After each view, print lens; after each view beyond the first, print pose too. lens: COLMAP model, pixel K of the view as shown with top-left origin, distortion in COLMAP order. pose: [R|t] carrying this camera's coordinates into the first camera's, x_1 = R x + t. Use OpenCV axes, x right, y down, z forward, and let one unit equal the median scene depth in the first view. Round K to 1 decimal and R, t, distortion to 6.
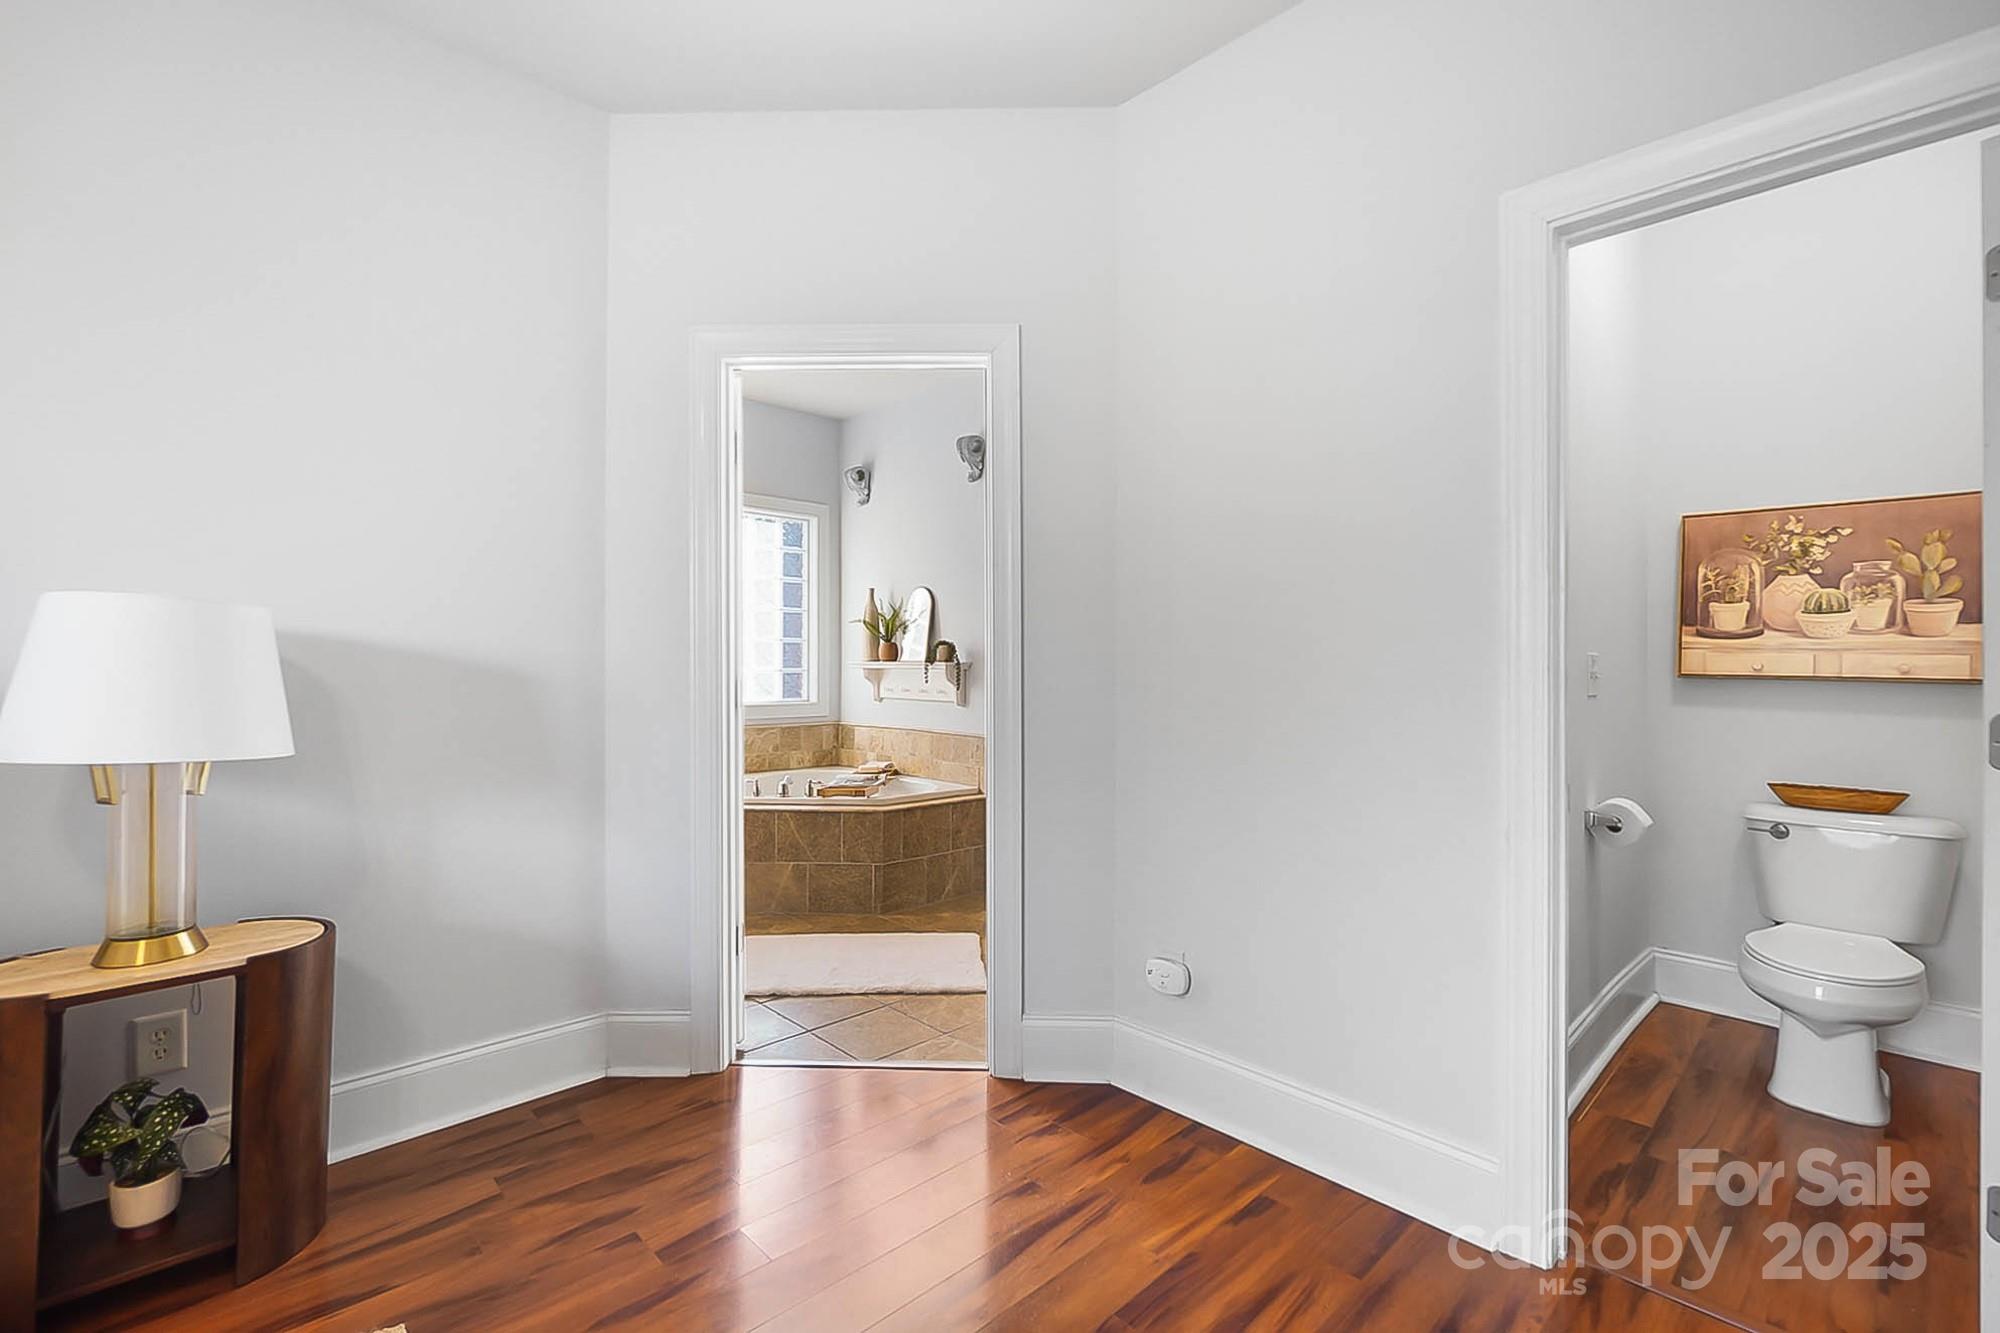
lens RADIAL K [[871.1, 0, 1004.4], [0, 871.1, 661.5], [0, 0, 1]] dist [-0.007629, 0.000600]
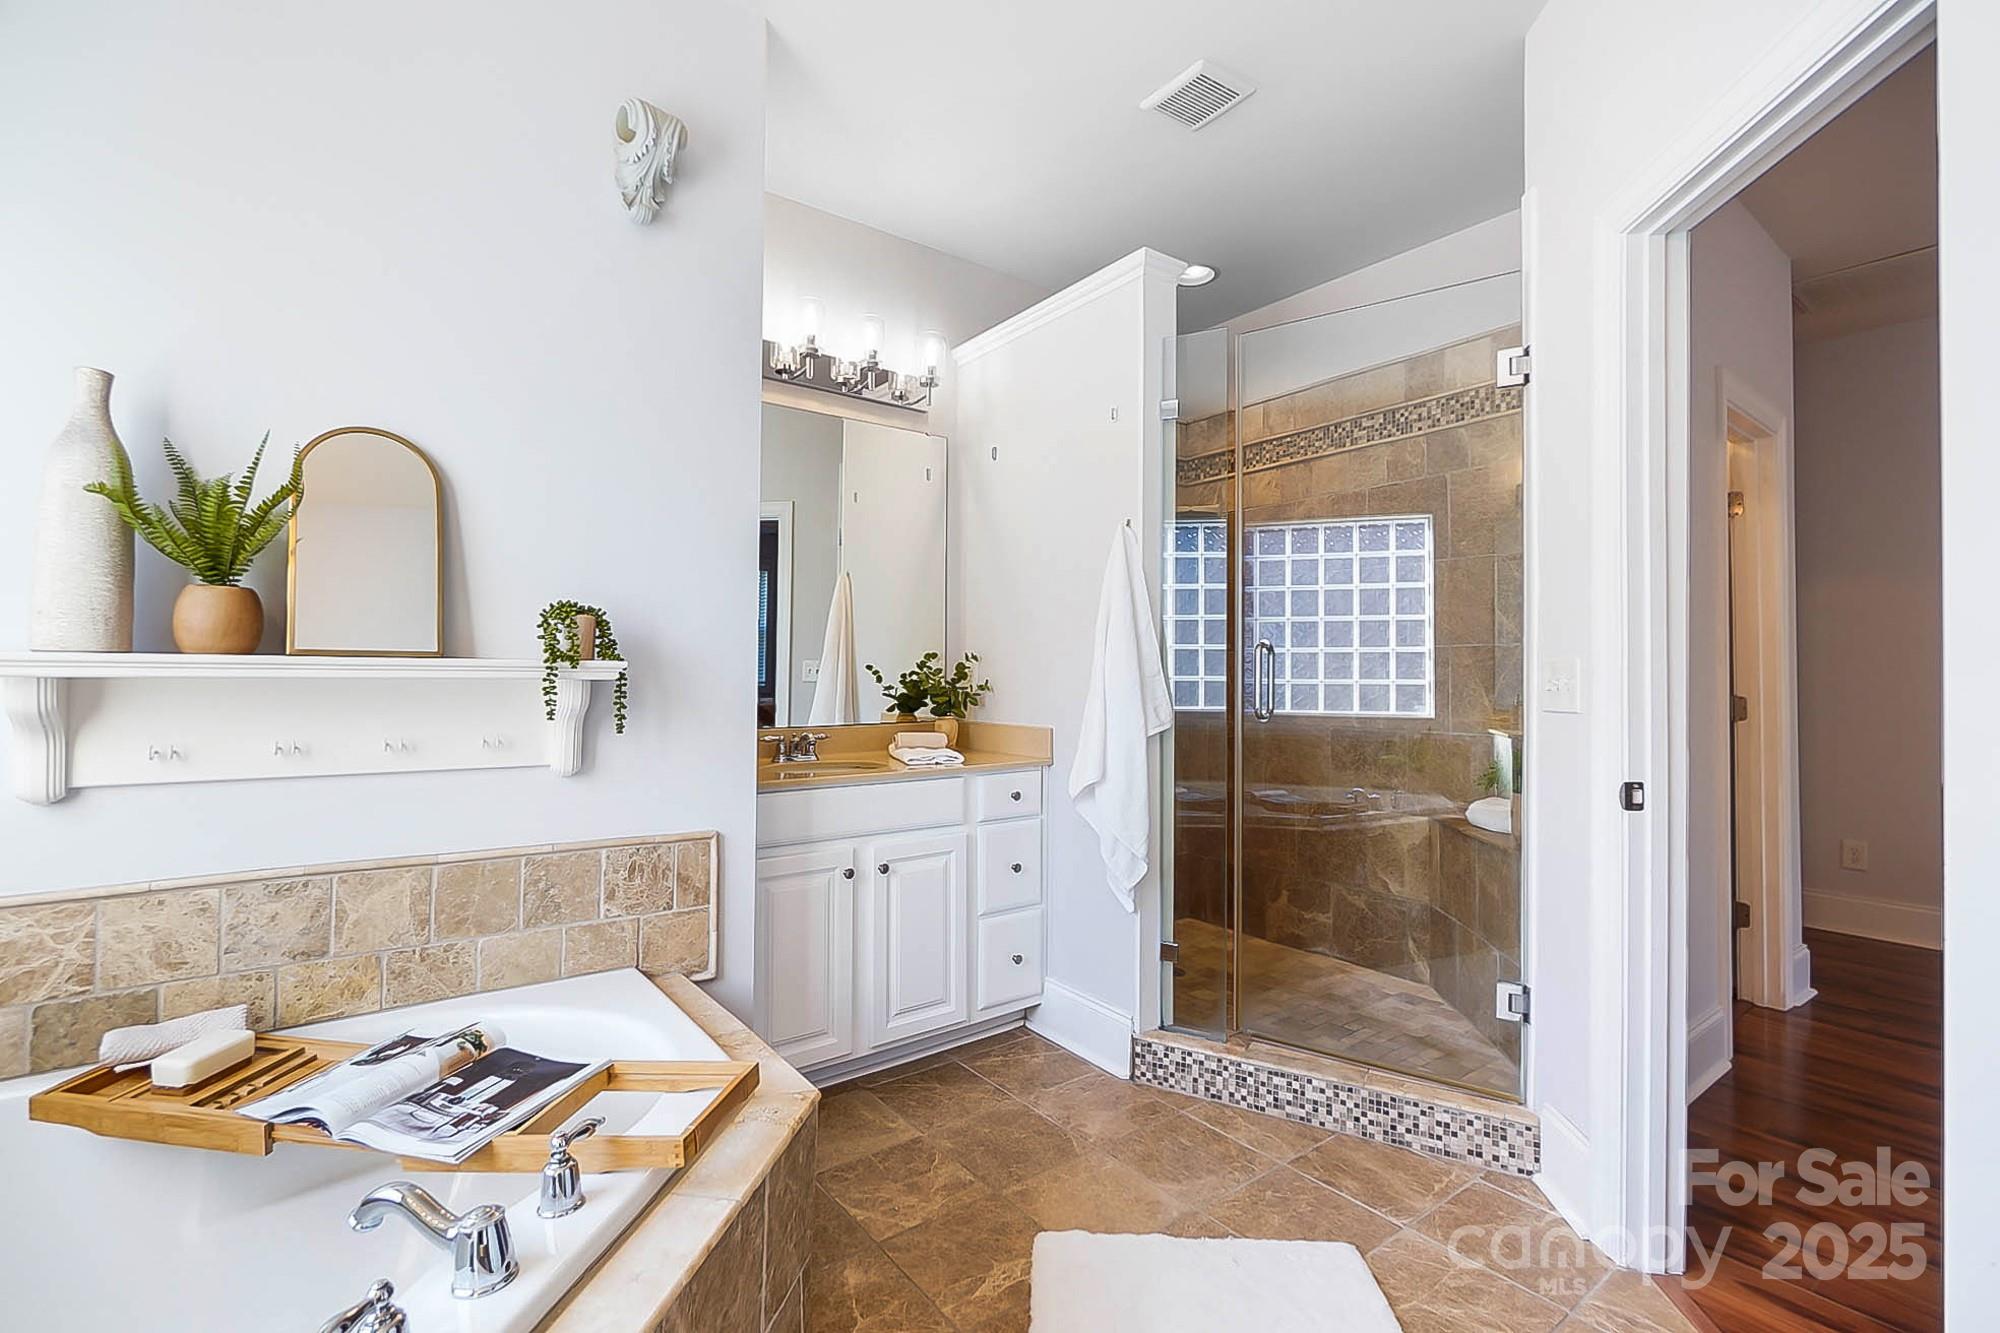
lens RADIAL K [[871.1, 0, 985.7], [0, 871.1, 661.4], [0, 0, 1]] dist [-0.007629, 0.000600]
pose [[0.134870, 0.010615, 0.990806, -0.370793], [-0.007832, 0.999923, -0.009647, 0.003772], [-0.990832, -0.006459, 0.134942, 0.702828]]
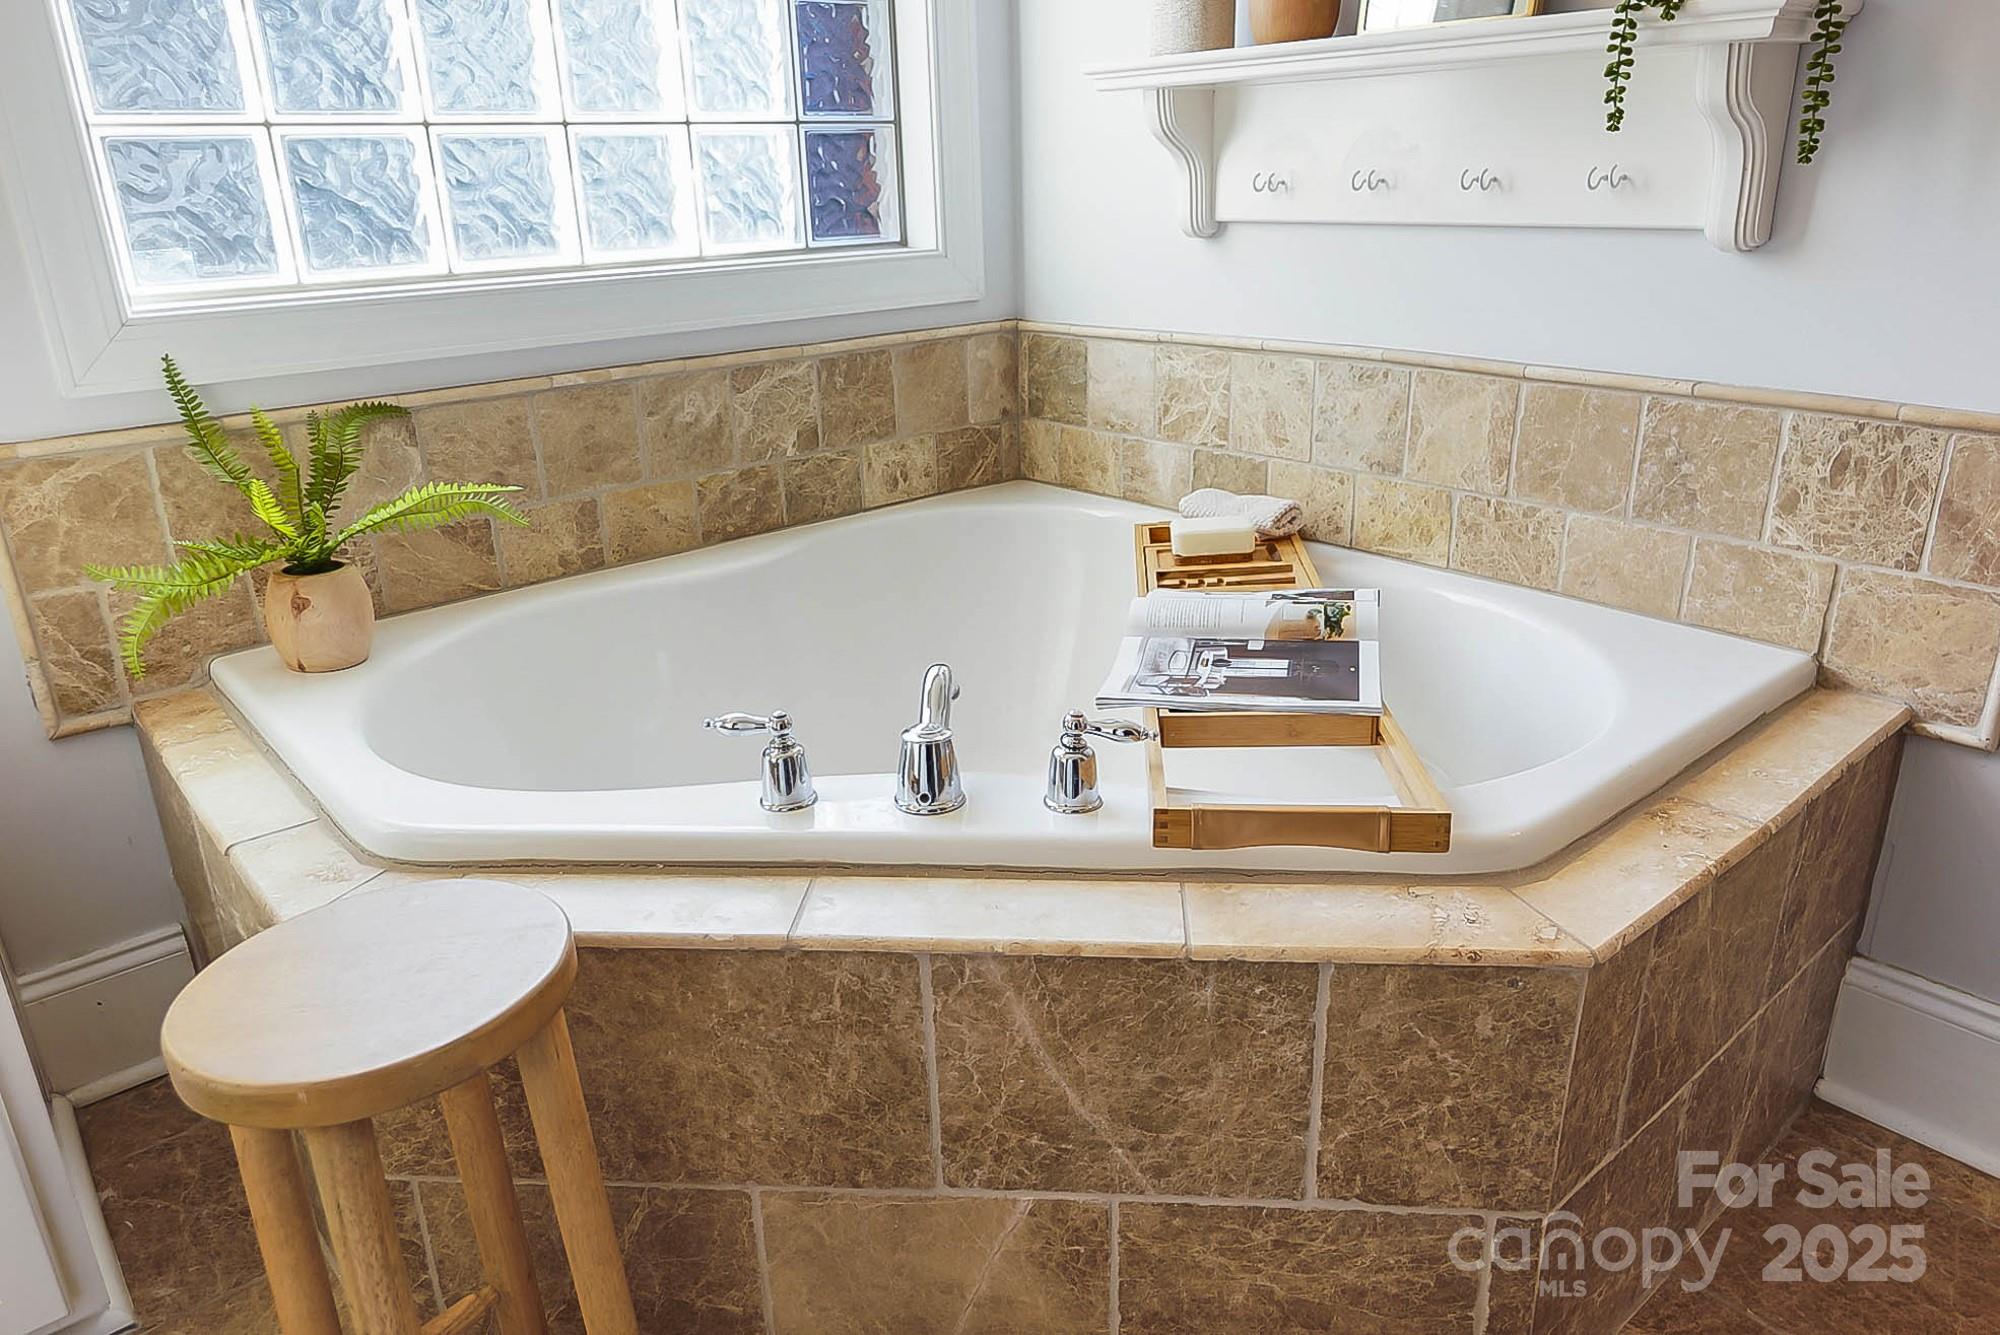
lens RADIAL K [[1320.1, 0, 998.7], [0, 1320.1, 661.6], [0, 0, 1]] dist [0.003288, -0.001936]
pose [[0.997487, -0.012771, -0.069684, -0.181887], [0.036664, 0.934704, 0.353530, 0.024414], [0.060619, -0.355197, 0.932824, 0.621261]]
